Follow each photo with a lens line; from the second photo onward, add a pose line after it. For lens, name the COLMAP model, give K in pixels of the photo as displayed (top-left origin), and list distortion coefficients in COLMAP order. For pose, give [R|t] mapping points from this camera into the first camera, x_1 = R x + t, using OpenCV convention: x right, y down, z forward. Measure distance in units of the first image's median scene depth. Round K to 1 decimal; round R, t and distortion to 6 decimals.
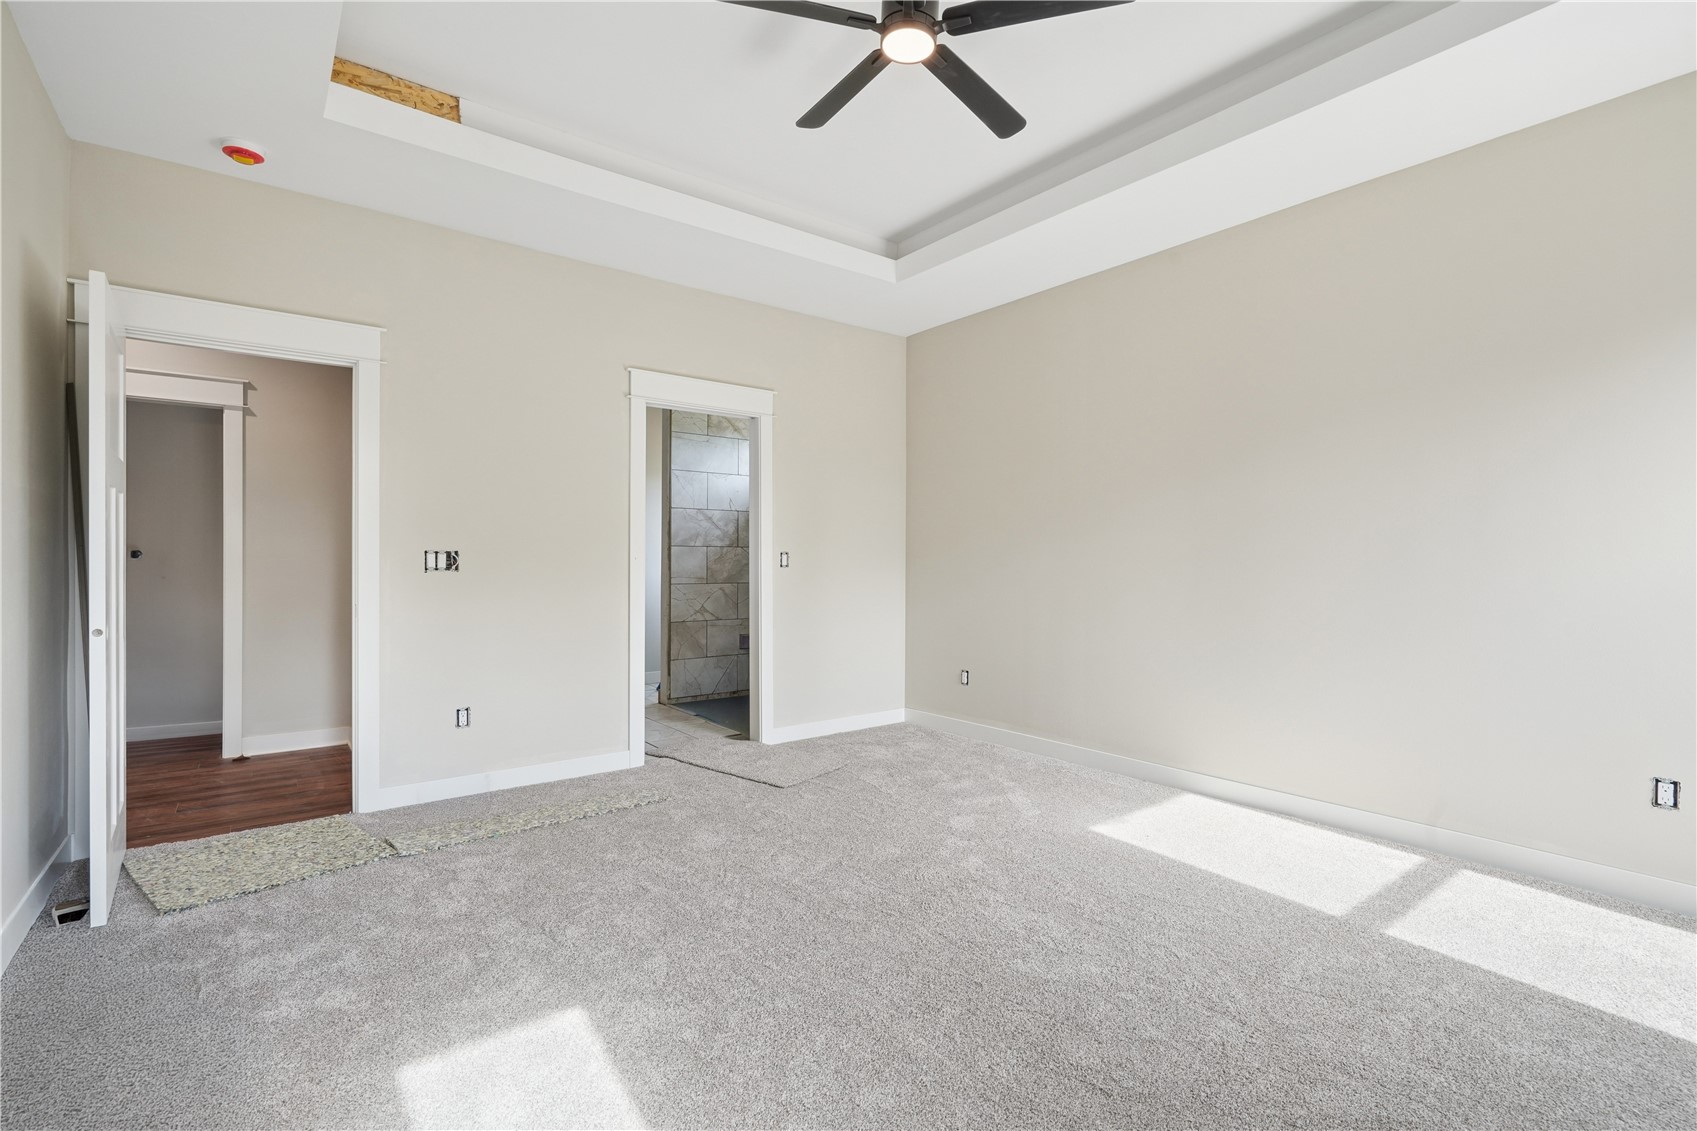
lens RADIAL K [[778.5, 0, 848.0], [0, 778.5, 563.2], [0, 0, 1]] dist [-0.004341, -0.000404]
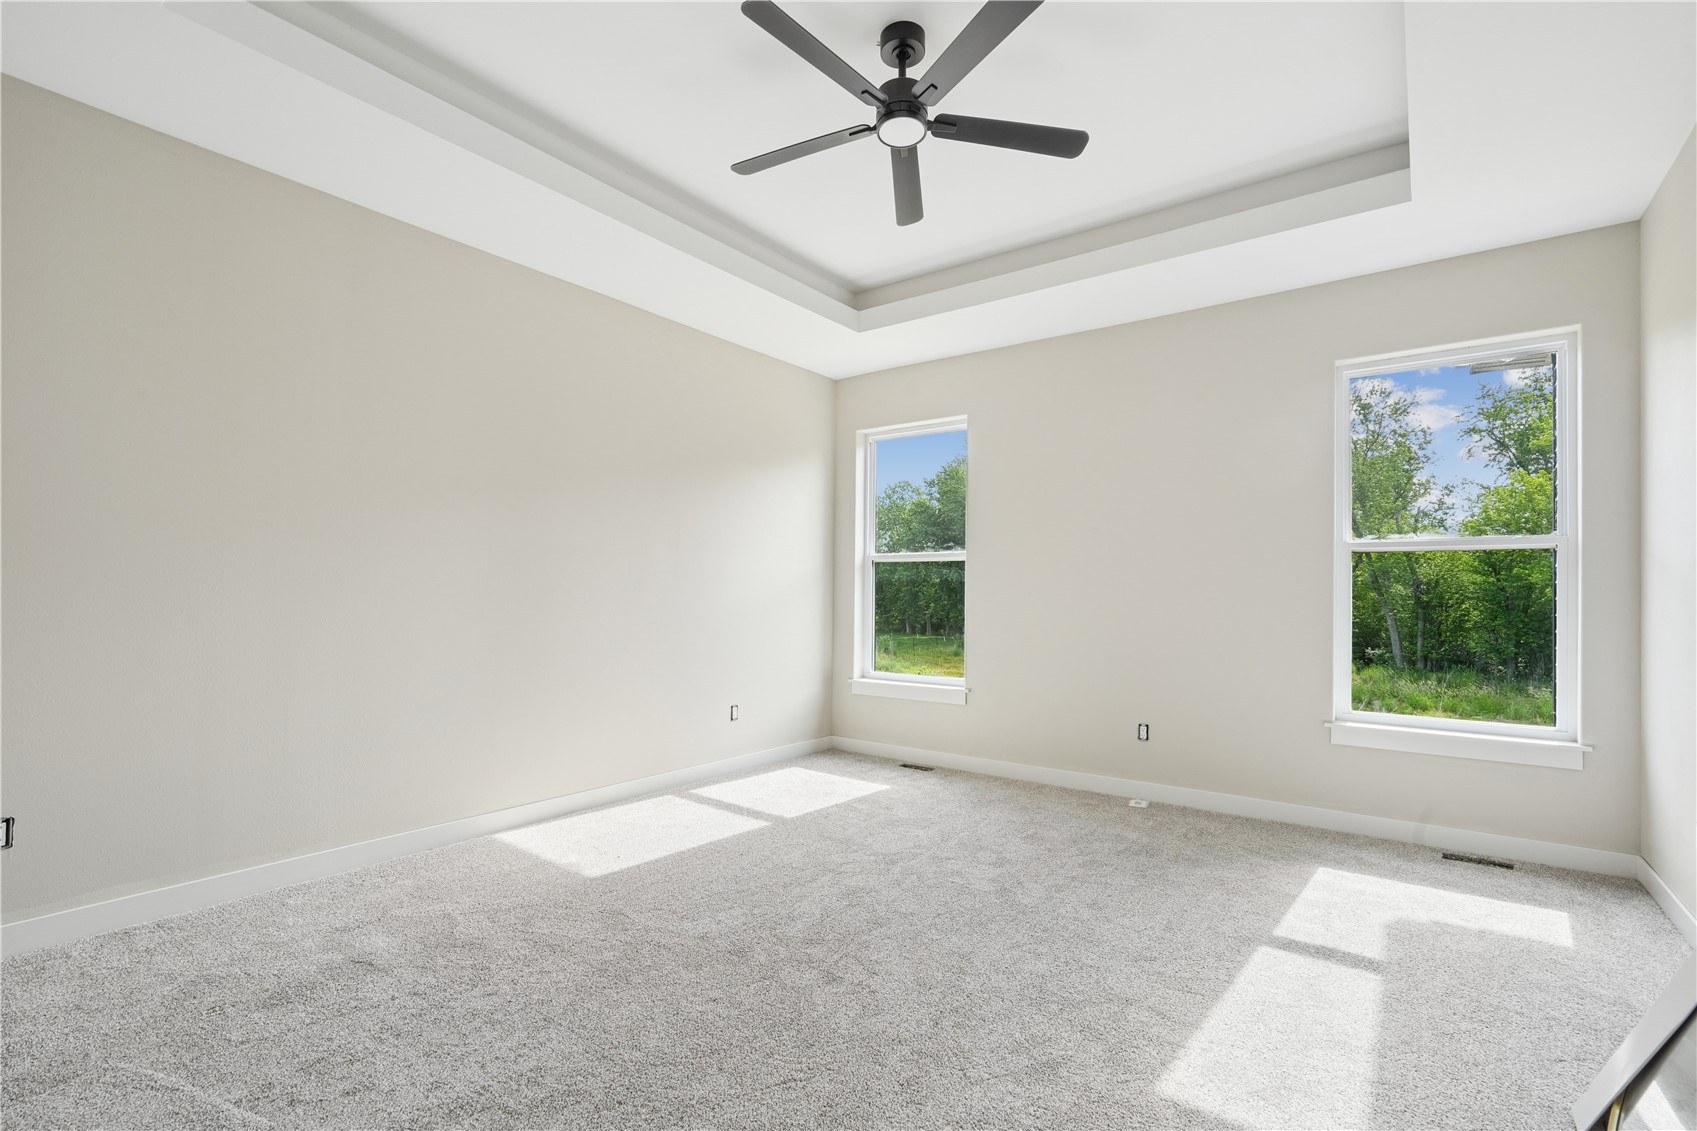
lens RADIAL K [[778.5, 0, 882.5], [0, 778.5, 578.9], [0, 0, 1]] dist [-0.004341, -0.000404]
pose [[-0.270368, 0.001085, 0.962756, -0.772239], [0.001859, 0.999998, -0.000605, -0.022286], [-0.962755, 0.001626, -0.270370, 1.023033]]
